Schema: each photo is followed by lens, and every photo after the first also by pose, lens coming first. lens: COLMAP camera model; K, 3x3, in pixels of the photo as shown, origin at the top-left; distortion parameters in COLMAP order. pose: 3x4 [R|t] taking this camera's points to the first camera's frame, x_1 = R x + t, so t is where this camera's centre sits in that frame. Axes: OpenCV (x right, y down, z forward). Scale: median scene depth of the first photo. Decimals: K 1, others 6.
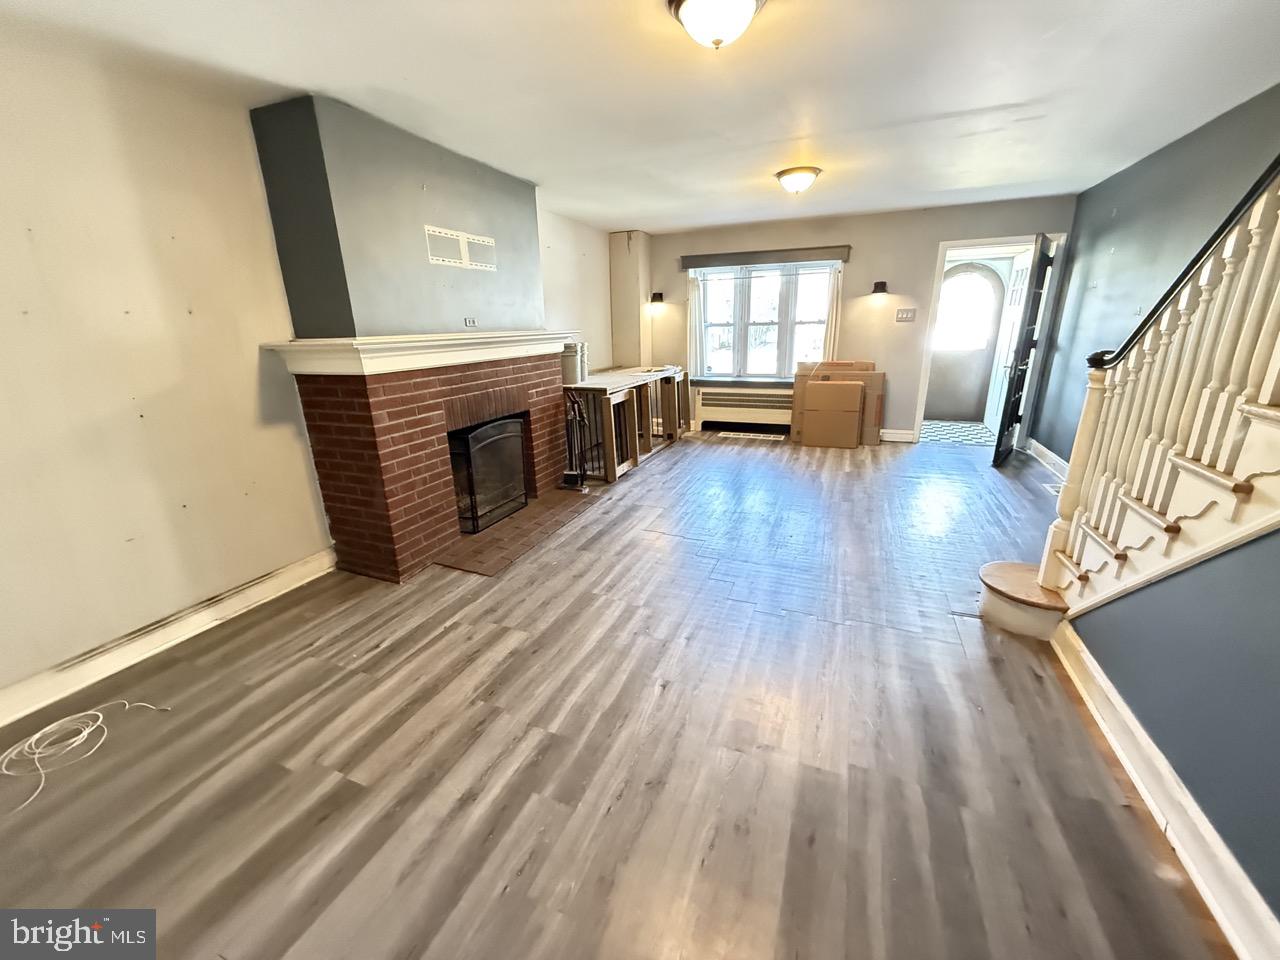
lens RADIAL K [[518.2, 0, 627.3], [0, 518.2, 476.4], [0, 0, 1]] dist [-0.000041, 0.000071]
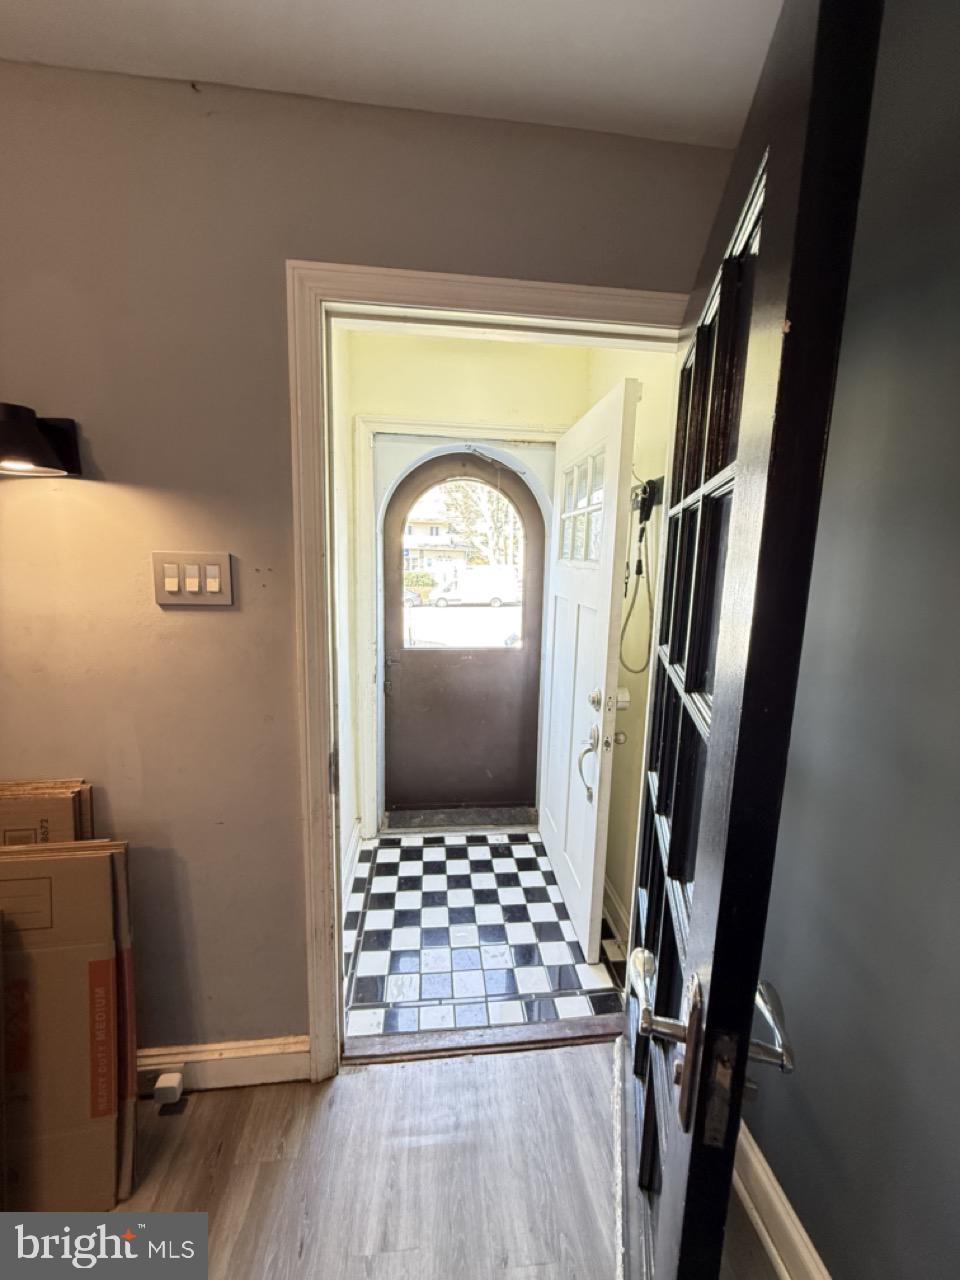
lens RADIAL K [[510.2, 0, 480.0], [0, 510.2, 640.0], [0, 0, 1]] dist [-0.000399, 0.000486]
pose [[0.875576, -0.032641, 0.481976, 0.512615], [0.093303, 0.990355, -0.102428, -0.241674], [-0.473984, 0.134654, 0.870177, 0.722662]]
